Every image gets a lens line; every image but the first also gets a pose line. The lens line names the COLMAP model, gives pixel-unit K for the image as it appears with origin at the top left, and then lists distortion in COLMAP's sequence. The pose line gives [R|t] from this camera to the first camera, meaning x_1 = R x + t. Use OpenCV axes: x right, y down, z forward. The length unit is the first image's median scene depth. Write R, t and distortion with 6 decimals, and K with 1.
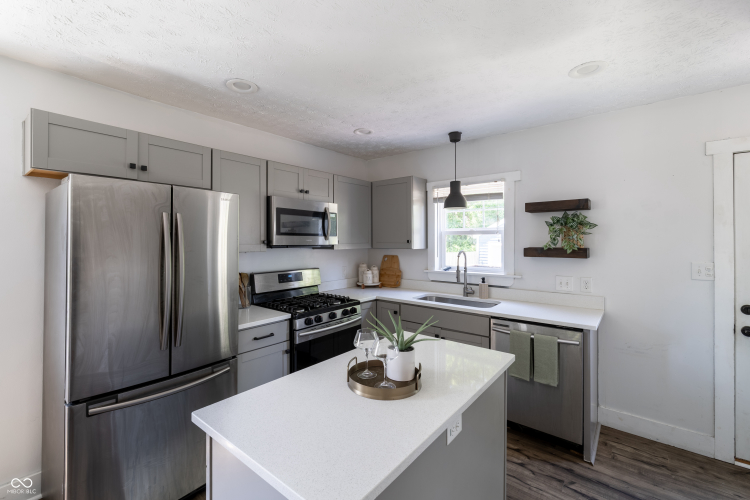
lens RADIAL K [[330.4, 0, 361.3], [0, 330.4, 239.0], [0, 0, 1]] dist [-0.000230, 0.000021]
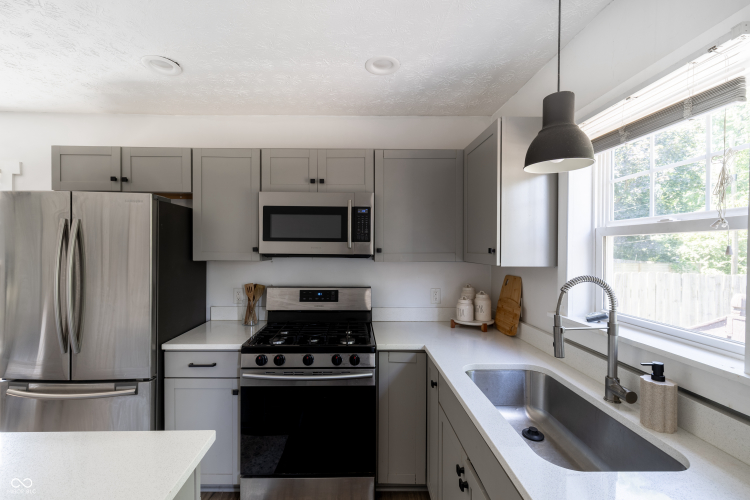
lens RADIAL K [[328.5, 0, 359.1], [0, 328.5, 251.8], [0, 0, 1]] dist [0.002312, 0.000637]
pose [[0.650360, 0.011514, -0.759538, 0.432628], [-0.001495, 0.999903, 0.013877, 0.003028], [0.759624, -0.007890, 0.650314, 0.581366]]
